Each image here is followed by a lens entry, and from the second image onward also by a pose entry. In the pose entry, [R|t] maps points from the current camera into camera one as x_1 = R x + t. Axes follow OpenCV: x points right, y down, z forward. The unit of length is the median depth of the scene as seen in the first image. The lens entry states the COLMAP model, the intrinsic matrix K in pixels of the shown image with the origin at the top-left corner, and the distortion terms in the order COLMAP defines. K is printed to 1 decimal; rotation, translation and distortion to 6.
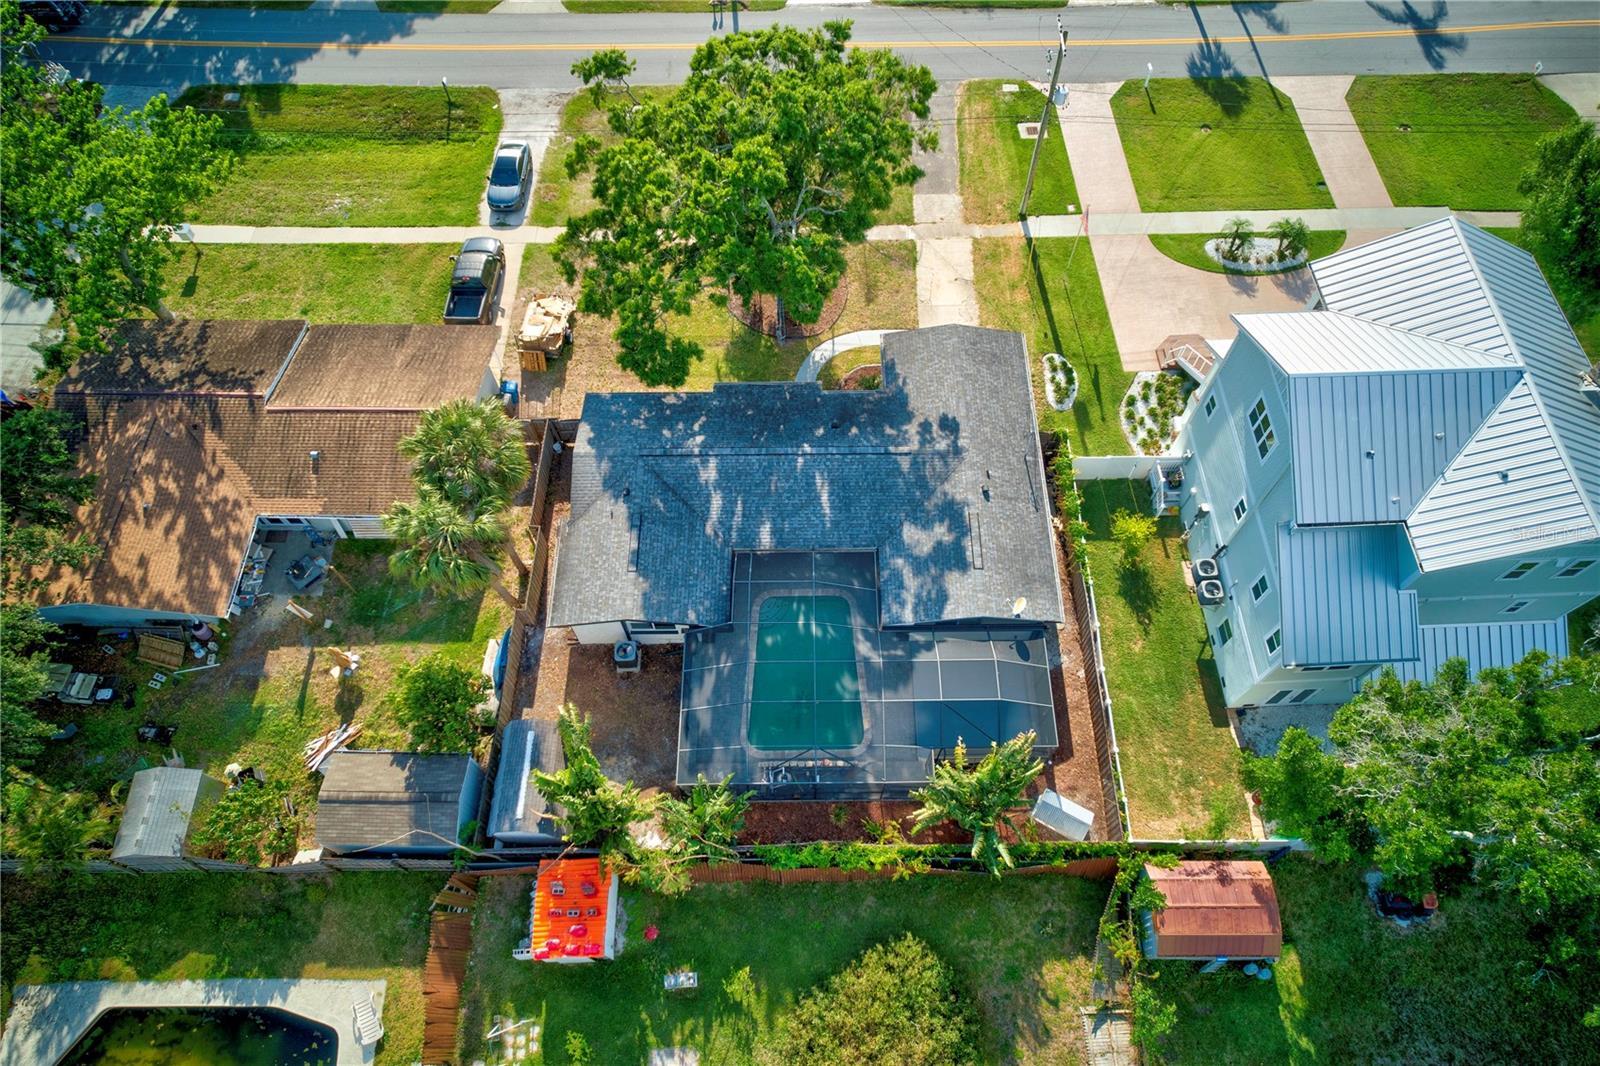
lens RADIAL K [[1020.3, 0, 803.0], [0, 1020.3, 538.2], [0, 0, 1]] dist [-0.043784, 0.050651]
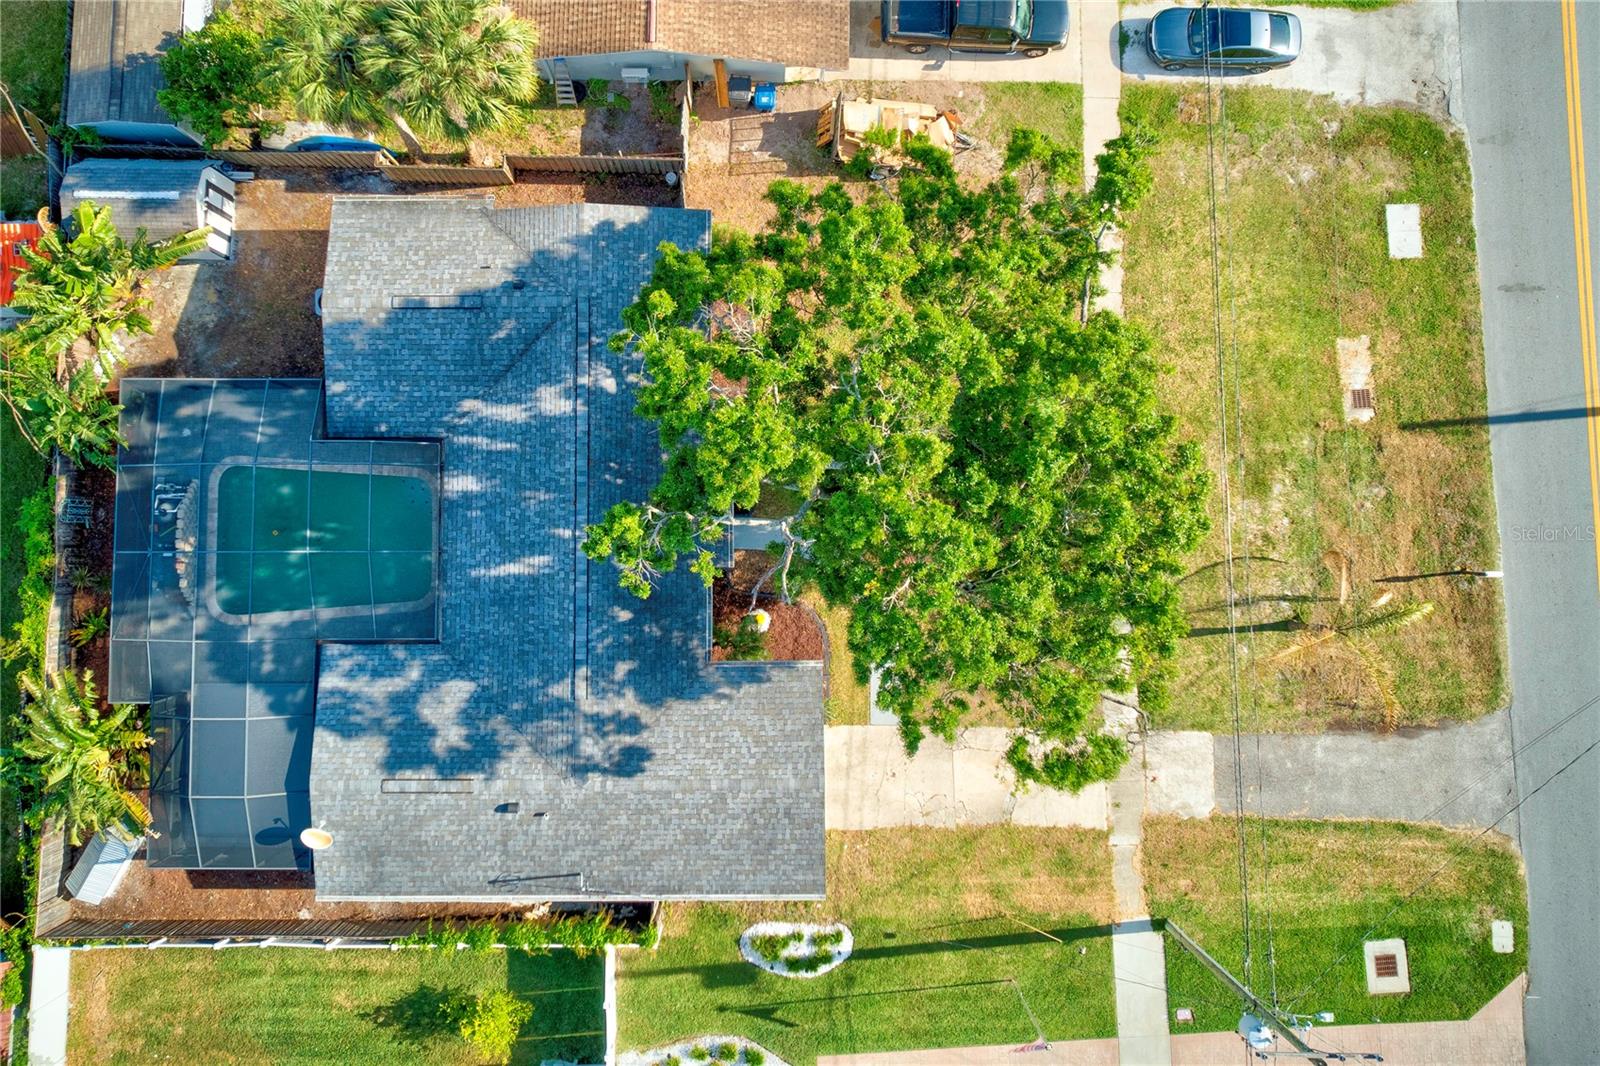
lens RADIAL K [[1278.4, 0, 732.0], [0, 1278.4, 423.5], [0, 0, 1]] dist [-0.048379, 0.040045]
pose [[-0.000974, 0.995784, -0.091721, 0.002390], [-0.879690, 0.042765, 0.473621, -0.586817], [0.475547, 0.081148, 0.875940, 0.310987]]
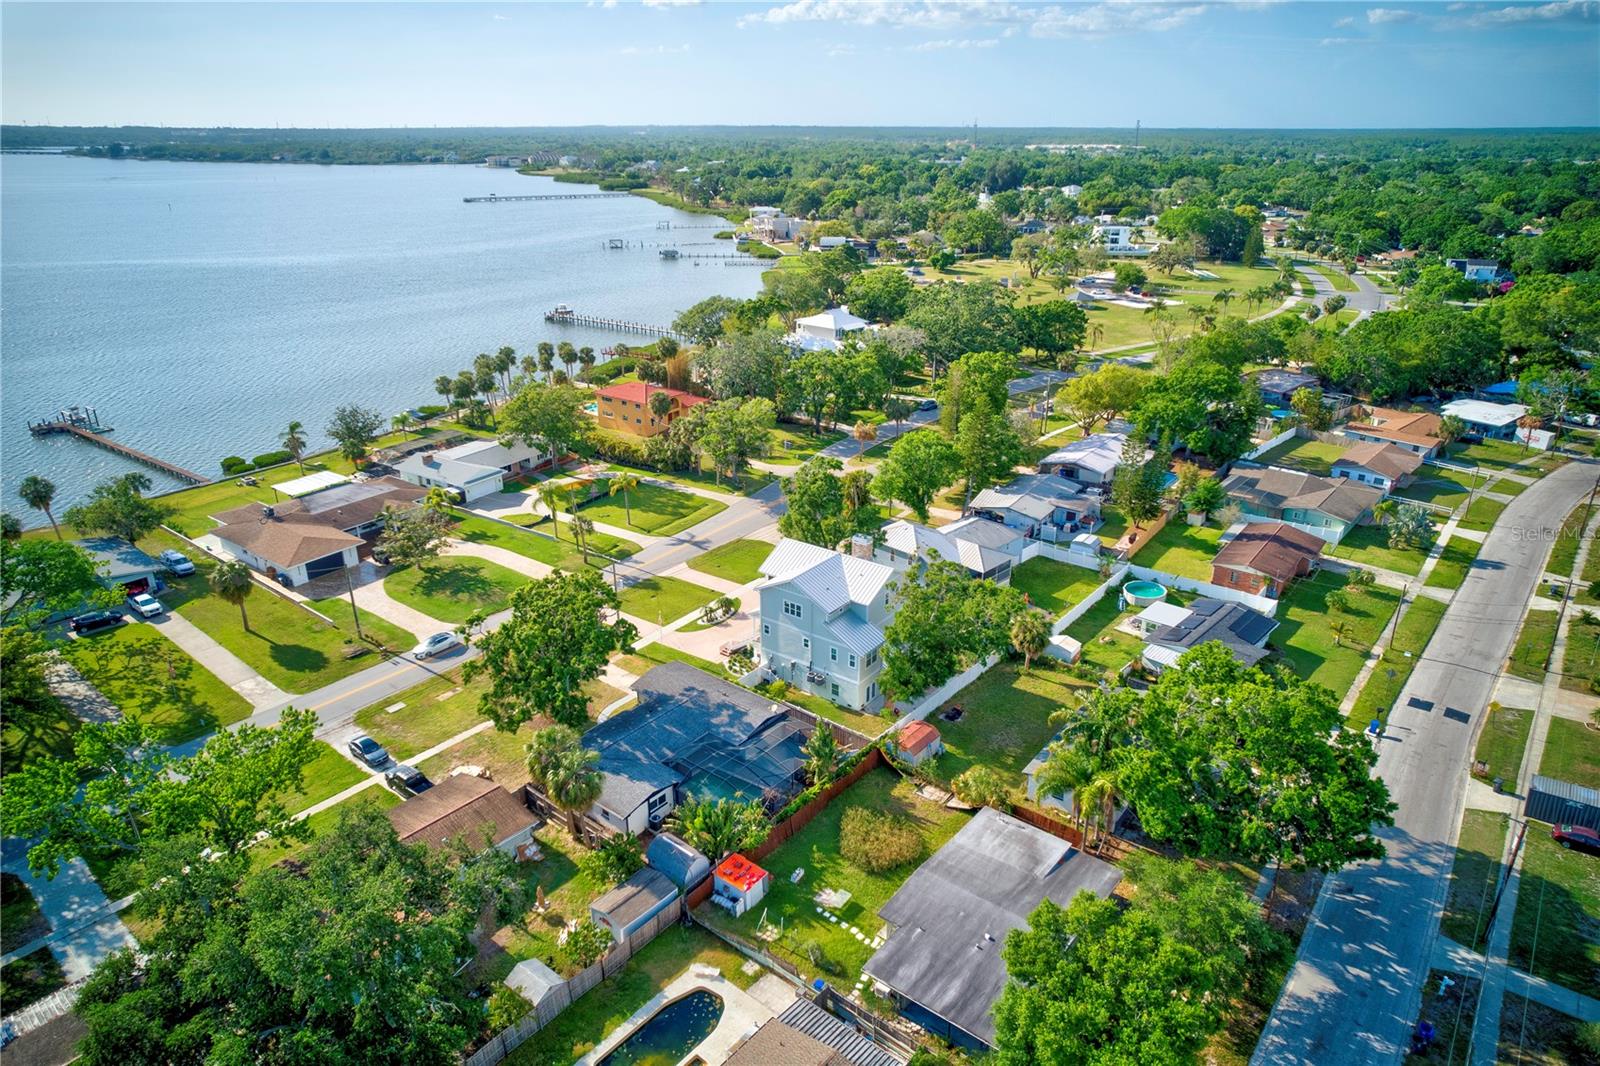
lens RADIAL K [[1020.3, 0, 806.1], [0, 1020.3, 526.2], [0, 0, 1]] dist [-0.043784, 0.050651]
pose [[0.628450, -0.284394, 0.723996, -1.225702], [0.684275, 0.644735, -0.340711, 0.600757], [-0.369890, 0.709532, 0.599788, -0.673340]]
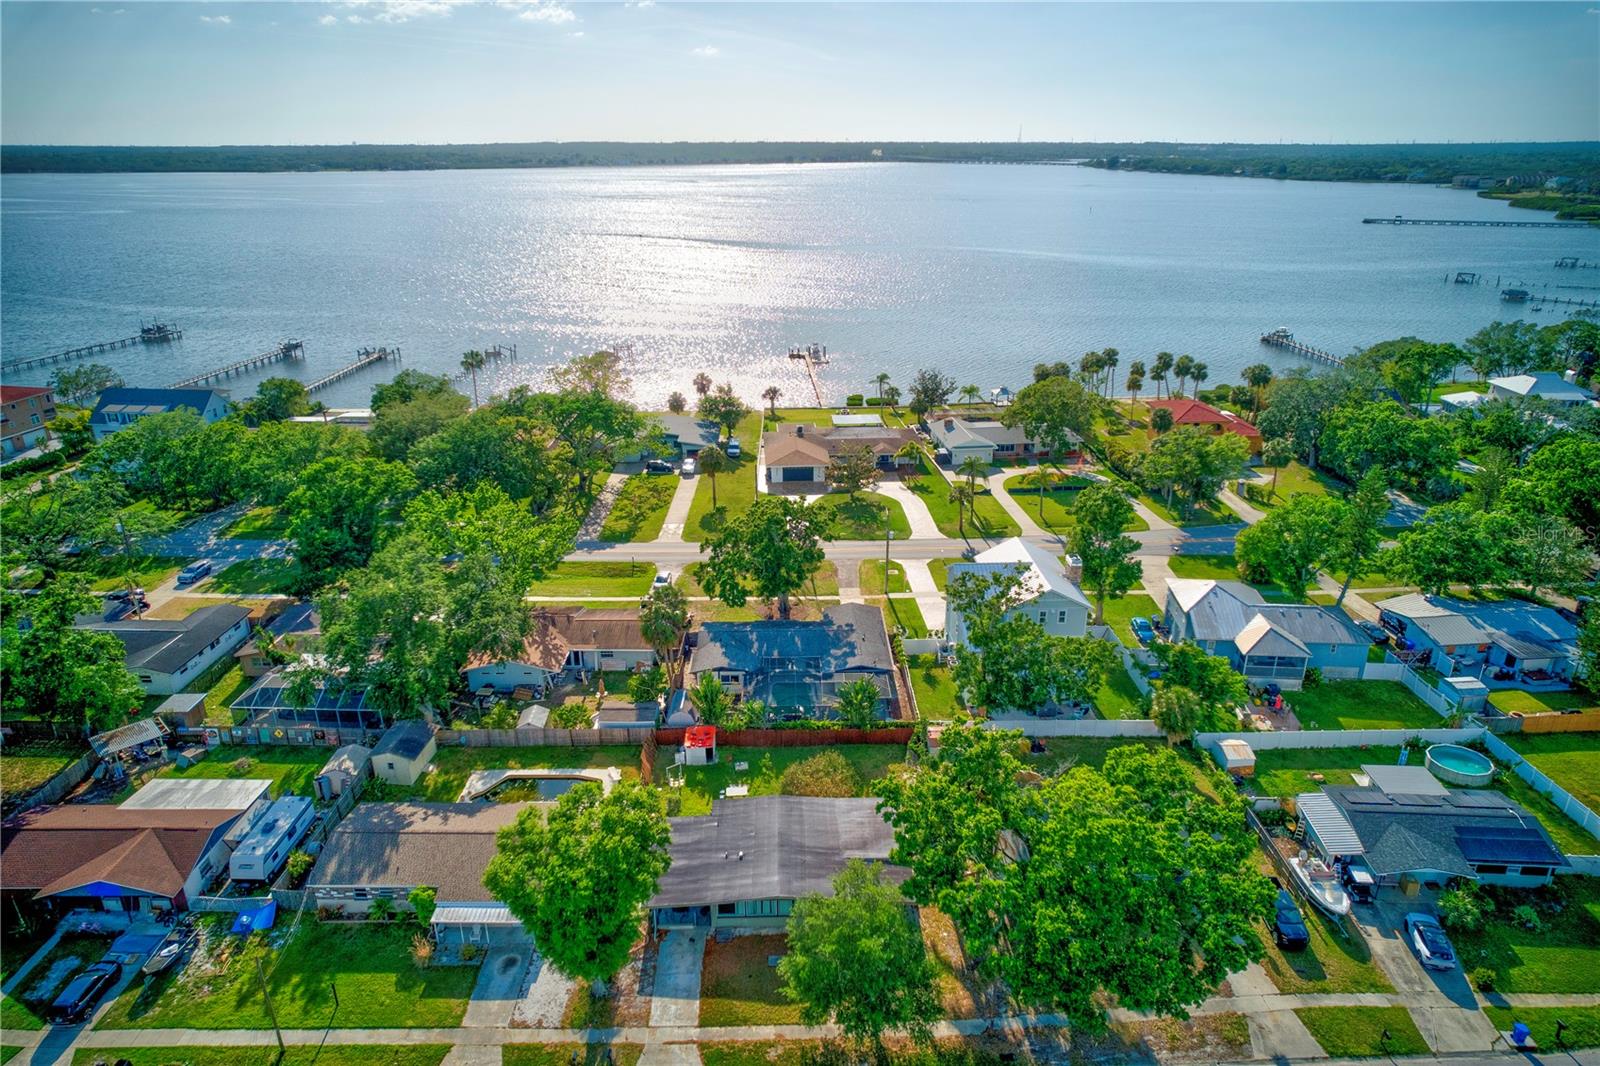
lens RADIAL K [[1020.3, 0, 801.8], [0, 1020.3, 535.7], [0, 0, 1]] dist [-0.043784, 0.050651]
pose [[0.999940, -0.002709, 0.010593, 0.001812], [0.008933, 0.761012, -0.648677, 1.392248], [-0.006305, 0.648733, 0.760990, -1.079400]]
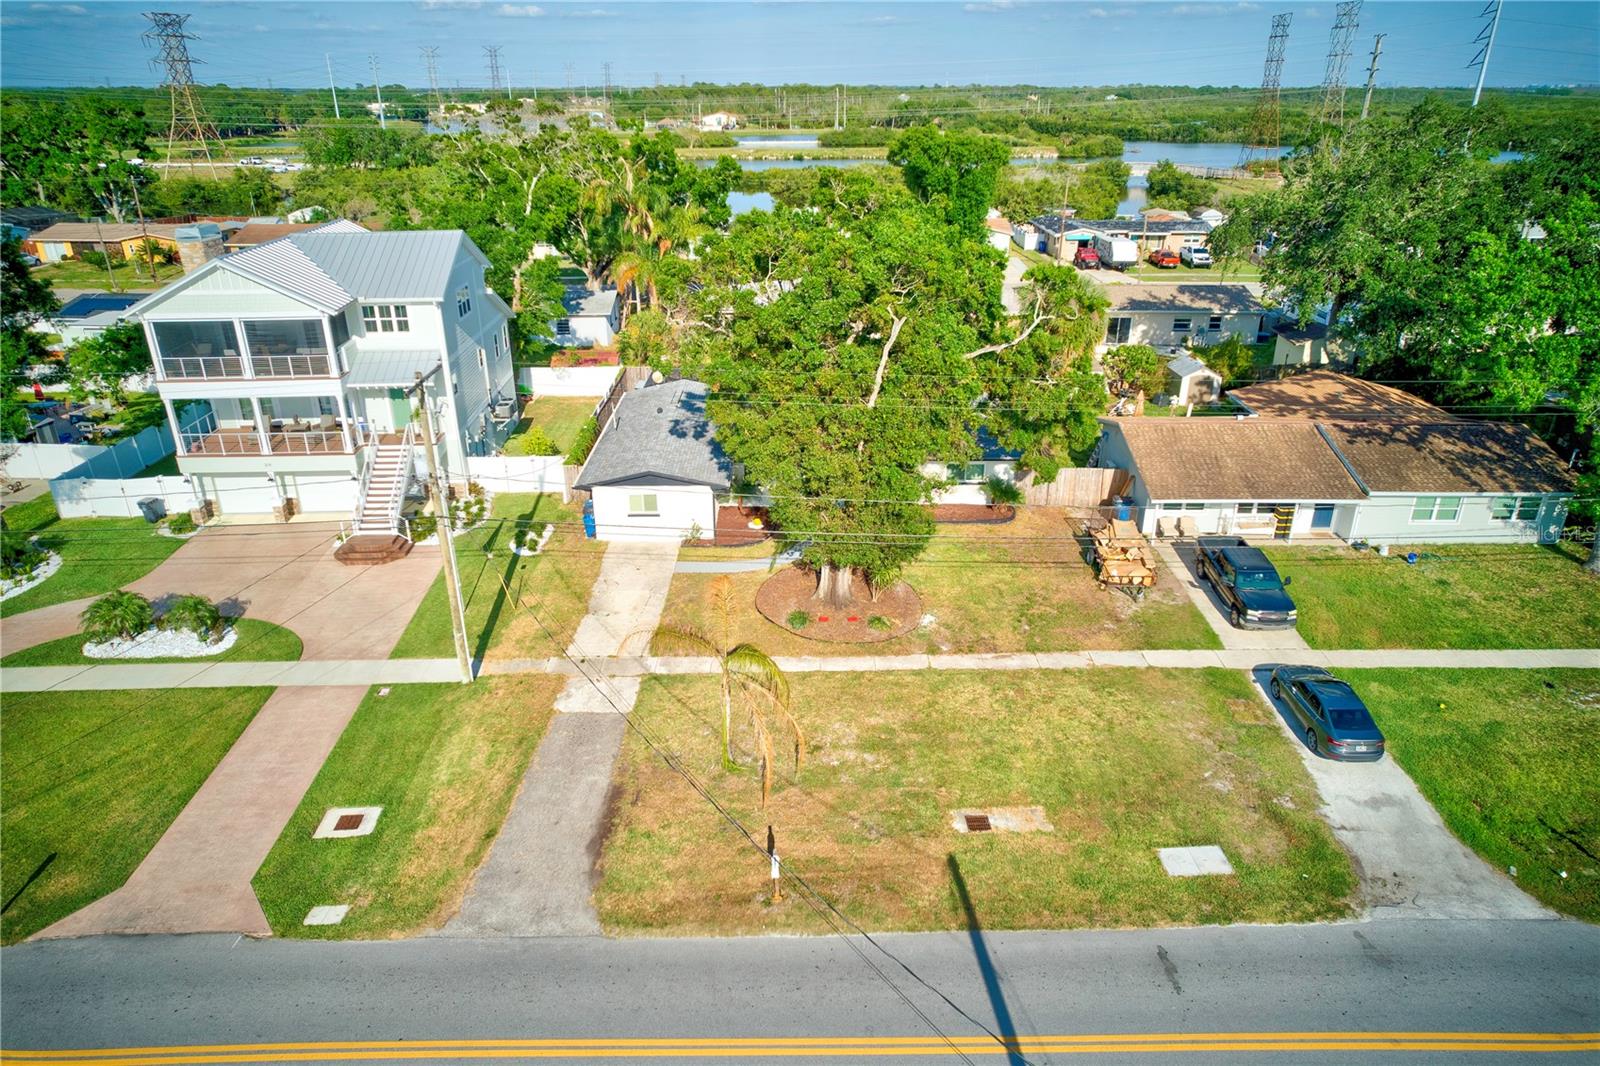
lens RADIAL K [[1020.3, 0, 807.6], [0, 1020.3, 529.4], [0, 0, 1]] dist [-0.043784, 0.050651]
pose [[-0.999957, 0.009217, -0.000393, 0.006225], [0.000341, 0.079470, 0.996837, -1.238805], [0.009219, 0.996795, -0.079469, 1.239425]]
